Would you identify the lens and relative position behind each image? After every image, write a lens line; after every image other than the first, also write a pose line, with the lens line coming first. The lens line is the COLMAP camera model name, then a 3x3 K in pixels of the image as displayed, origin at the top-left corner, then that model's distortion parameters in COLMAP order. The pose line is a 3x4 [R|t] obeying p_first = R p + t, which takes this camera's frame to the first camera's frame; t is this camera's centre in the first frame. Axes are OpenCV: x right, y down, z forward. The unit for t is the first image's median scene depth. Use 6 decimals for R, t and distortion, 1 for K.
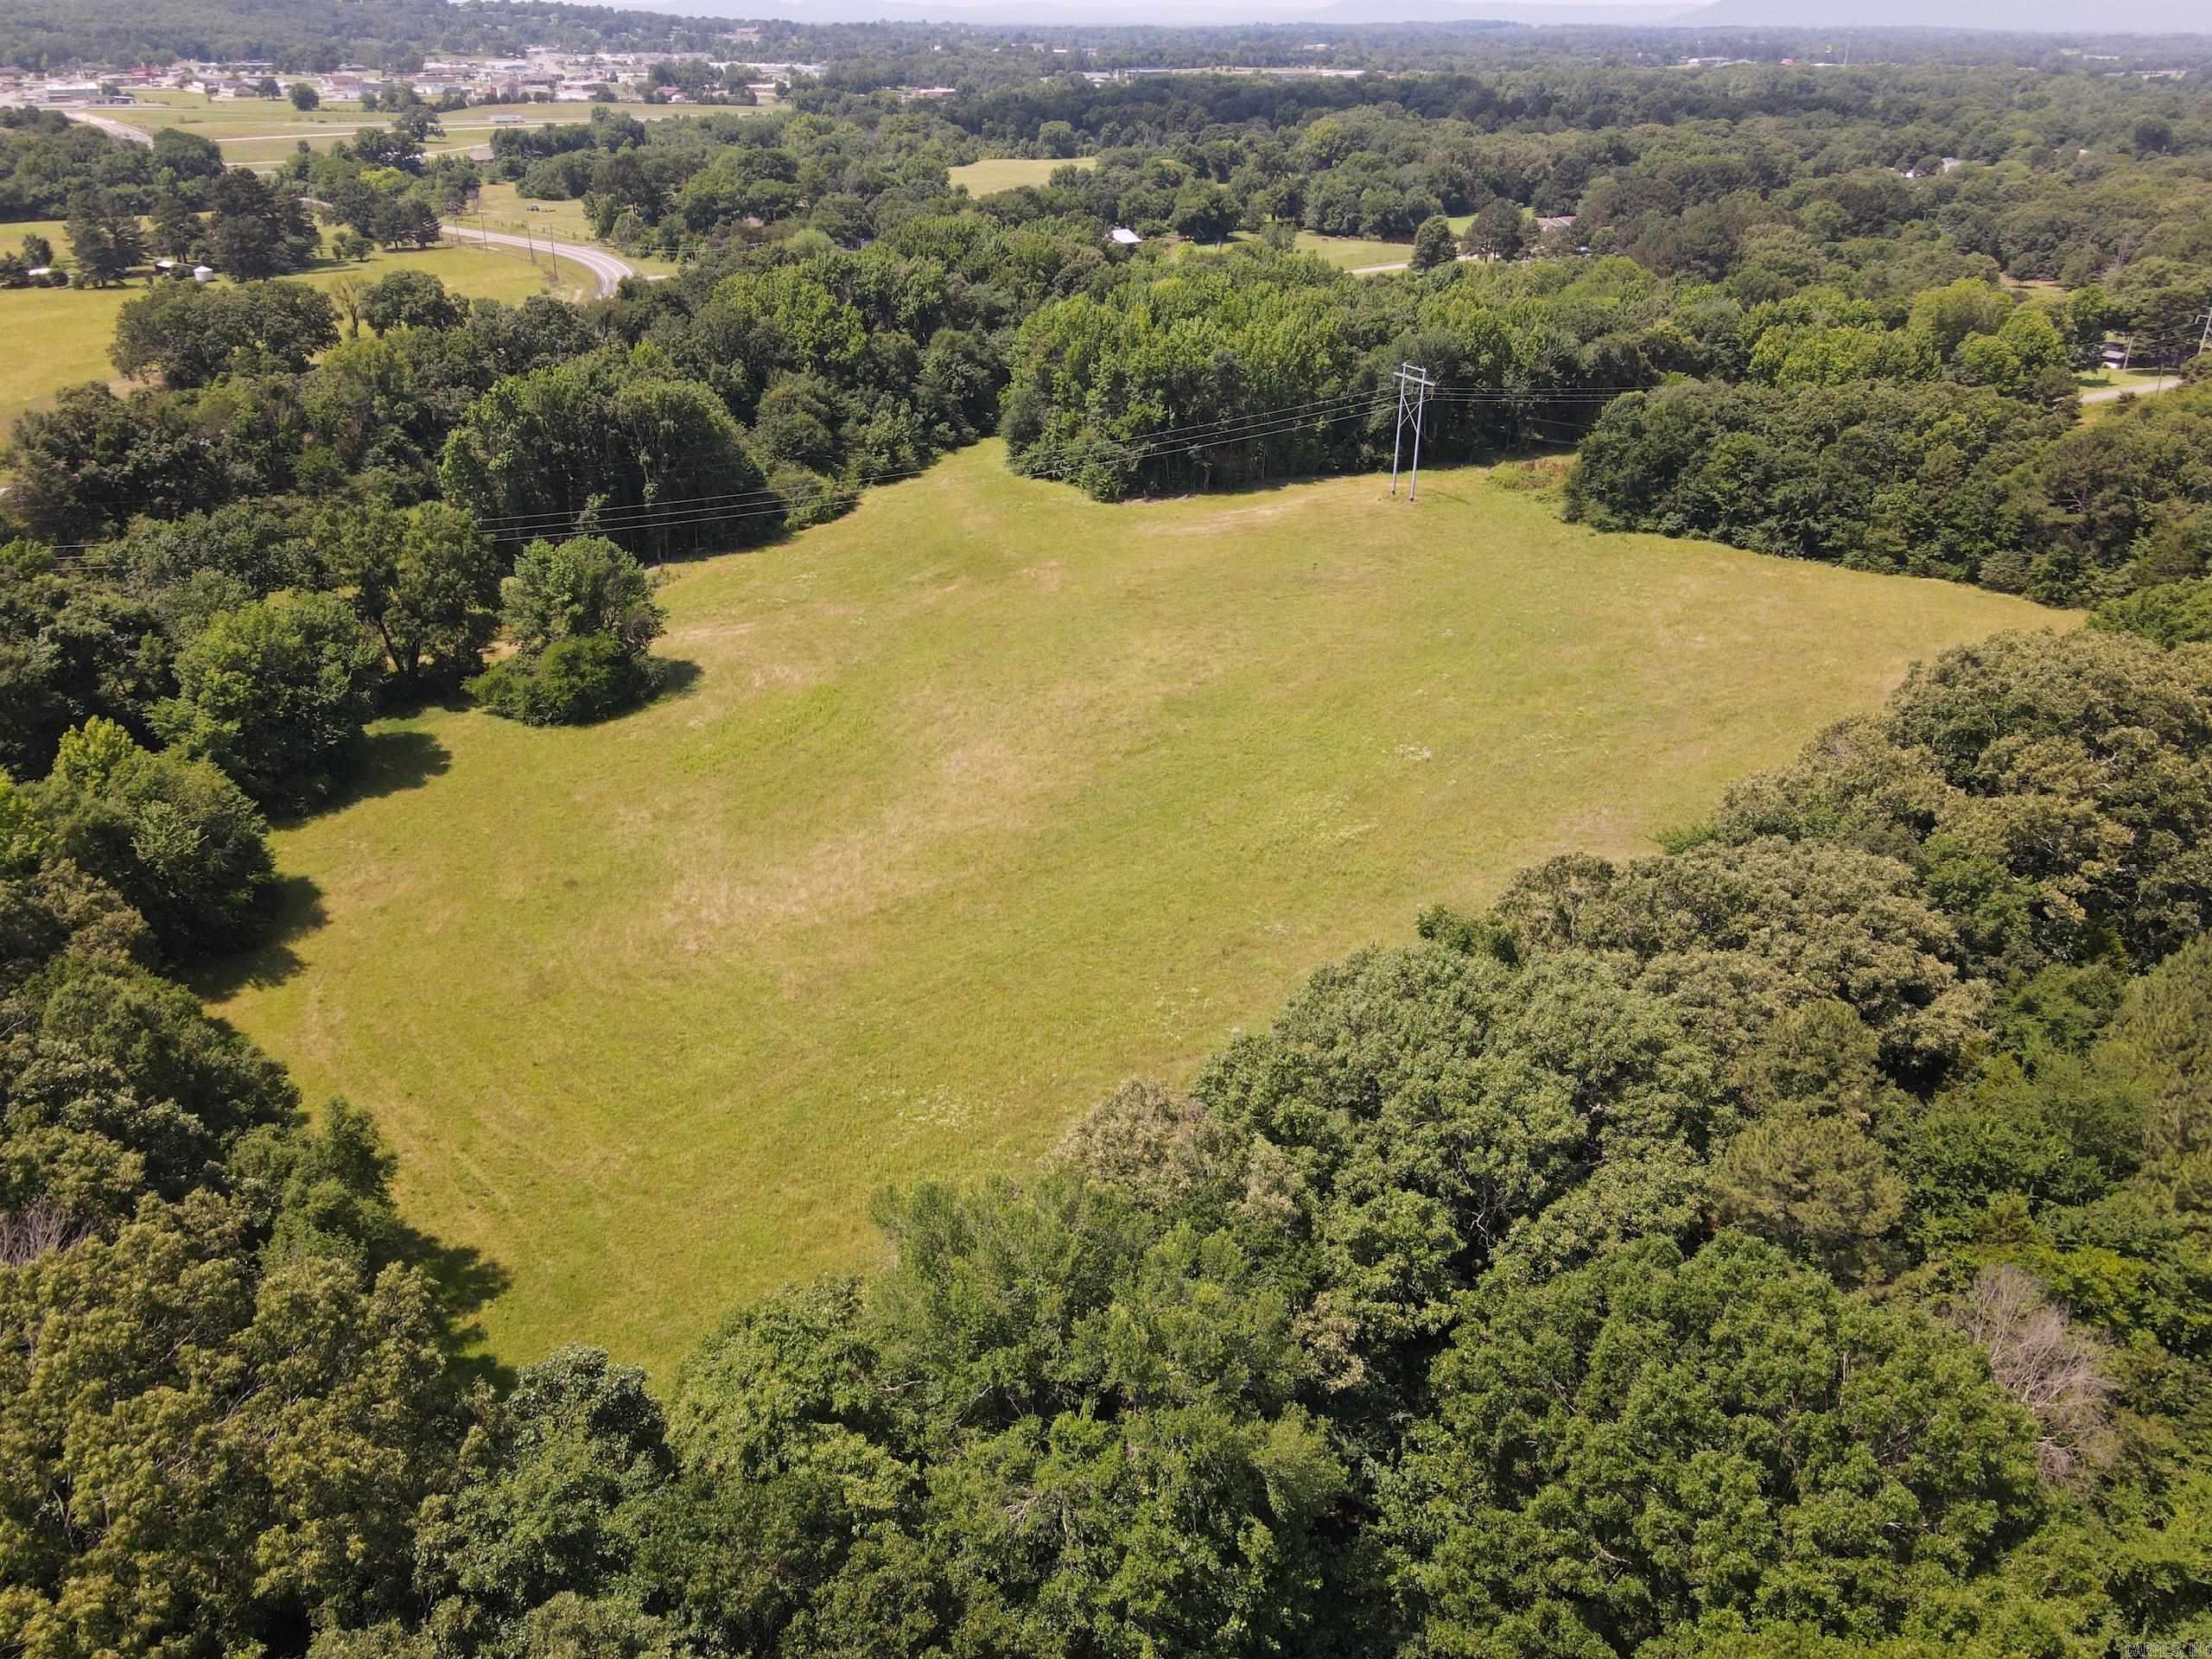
lens RADIAL K [[1628.4, 0, 1093.0], [0, 1628.4, 830.5], [0, 0, 1]] dist [-0.001990, 0.028300]
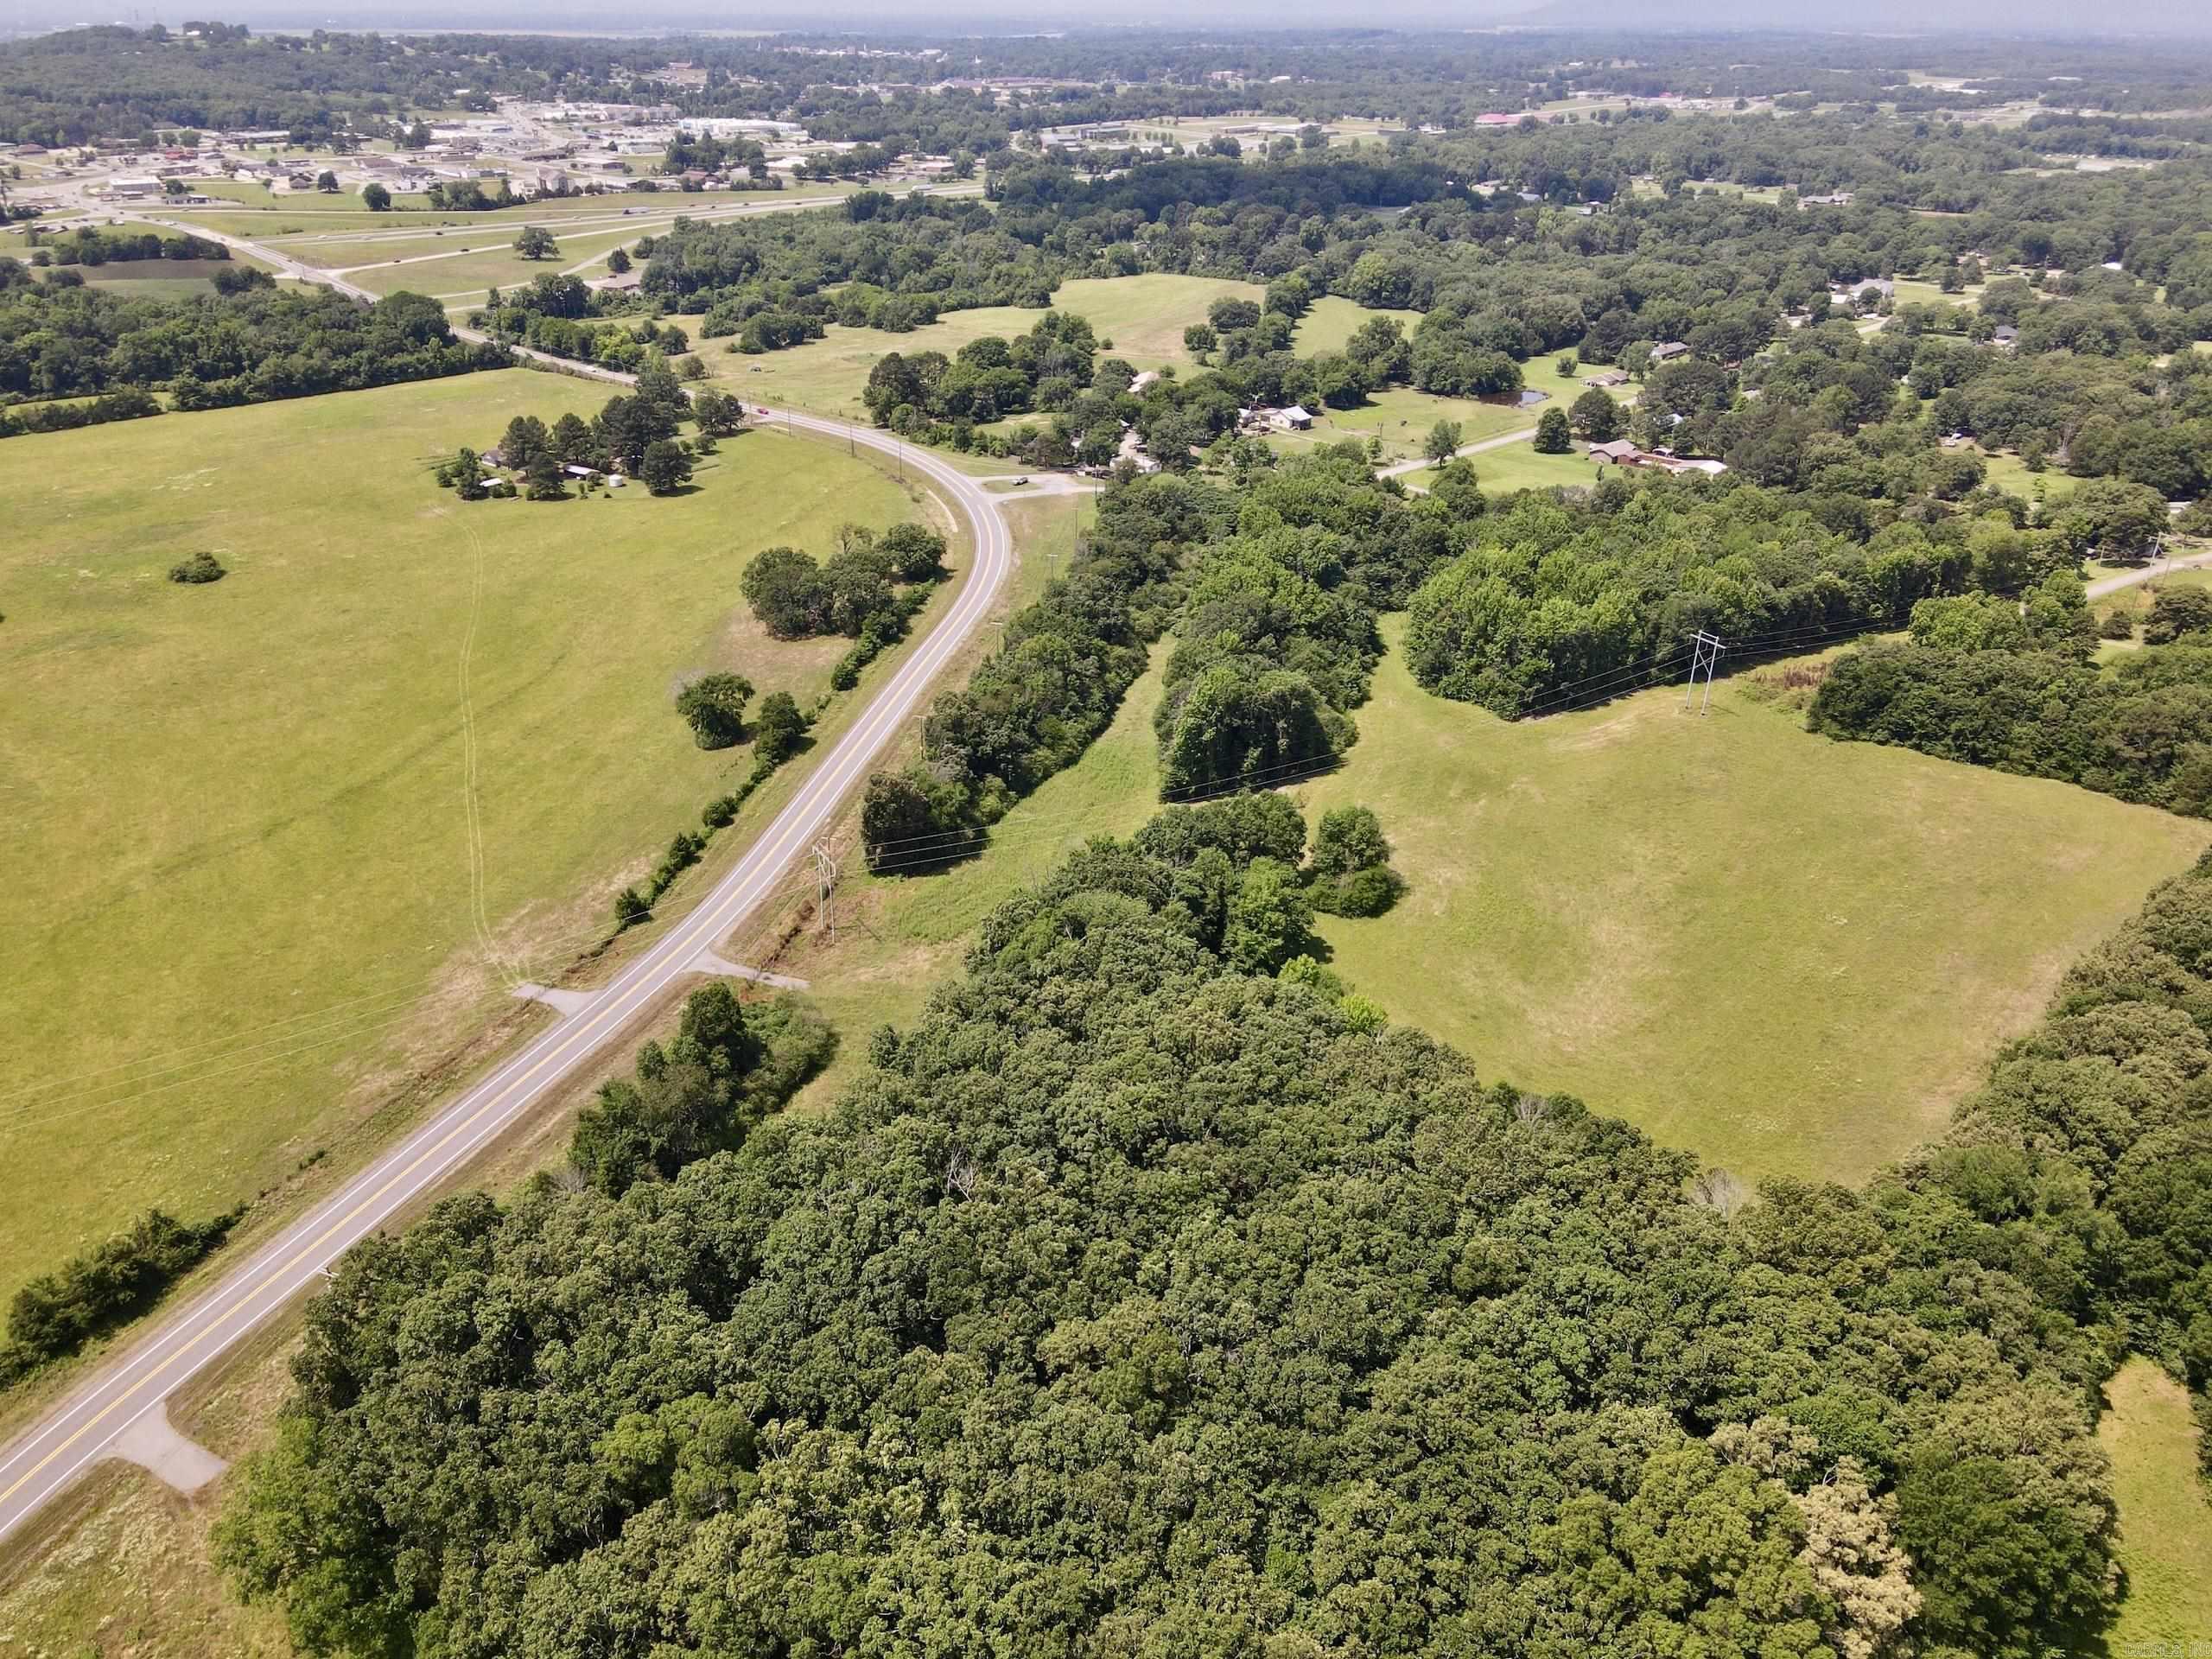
lens RADIAL K [[1628.4, 0, 1099.0], [0, 1628.4, 815.8], [0, 0, 1]] dist [-0.001990, 0.028300]
pose [[0.996642, -0.036420, 0.073335, -0.721010], [0.036360, 0.999336, 0.002147, -0.184626], [-0.073364, 0.000526, 0.997305, -0.753150]]
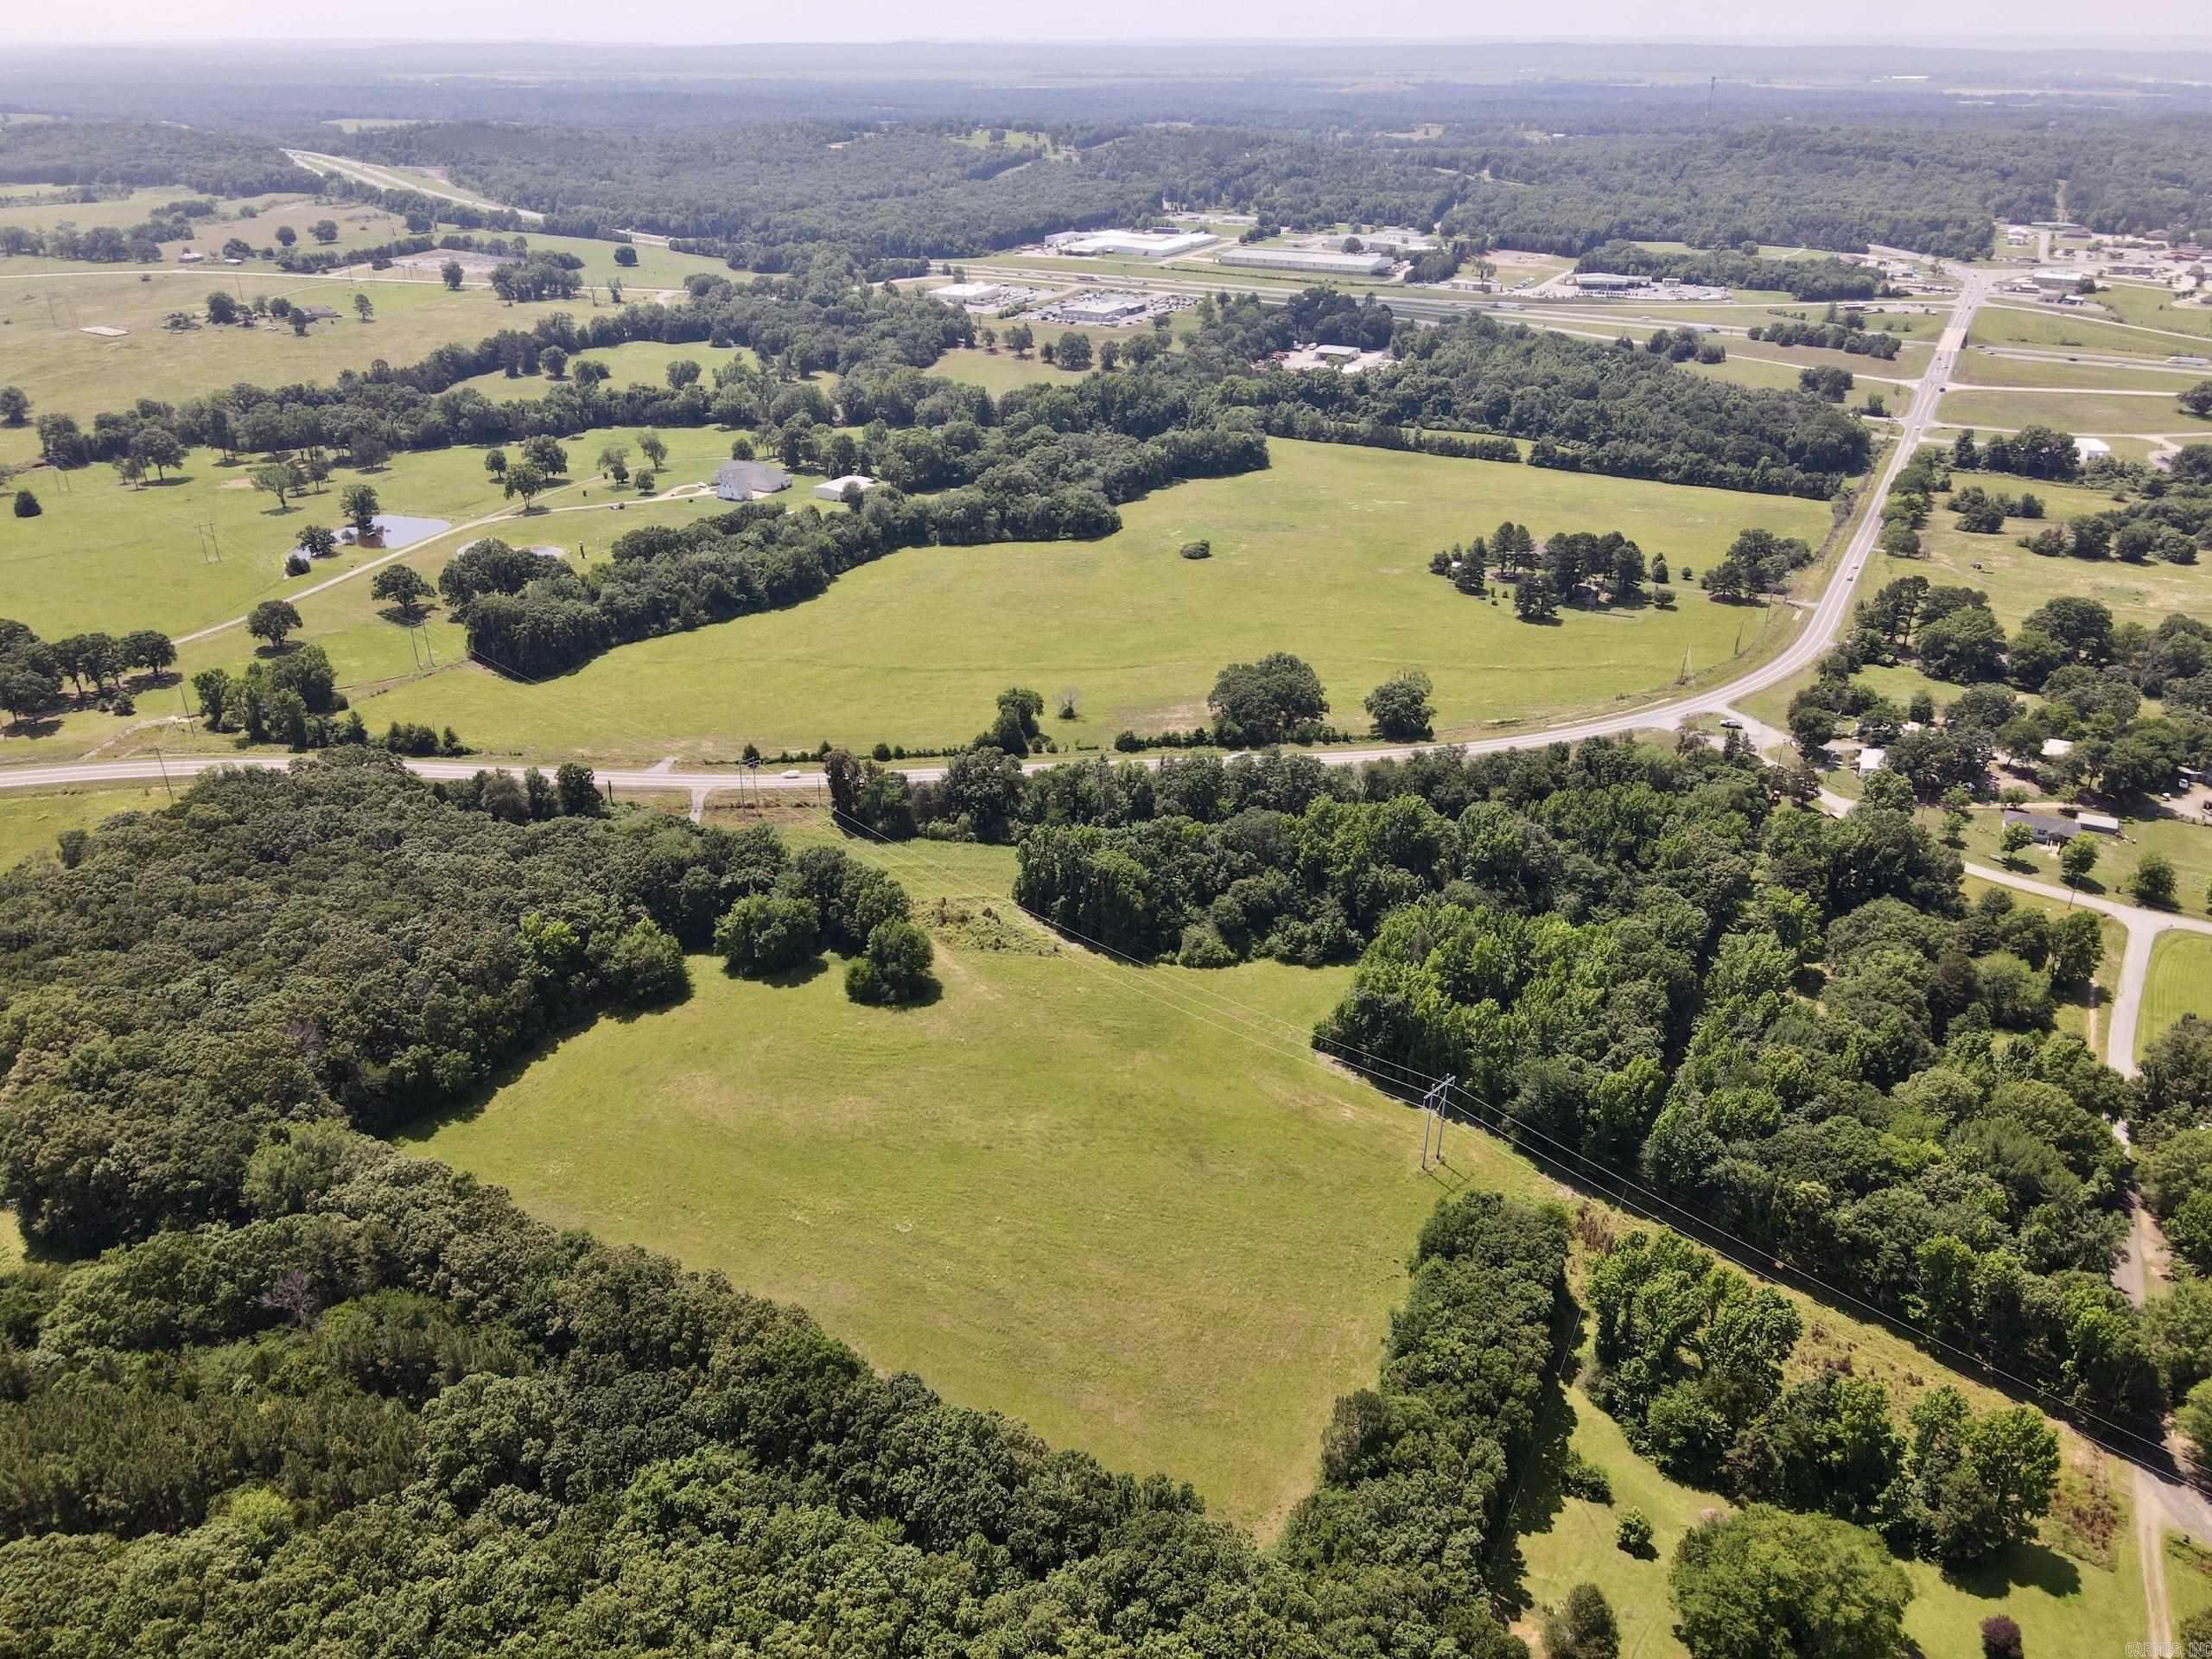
lens RADIAL K [[1628.4, 0, 1090.6], [0, 1628.4, 843.4], [0, 0, 1]] dist [-0.001990, 0.028300]
pose [[0.370329, 0.413629, -0.831726, 1.530000], [-0.418233, 0.873742, 0.248305, -0.913770], [0.829420, 0.255901, 0.496566, 0.103375]]
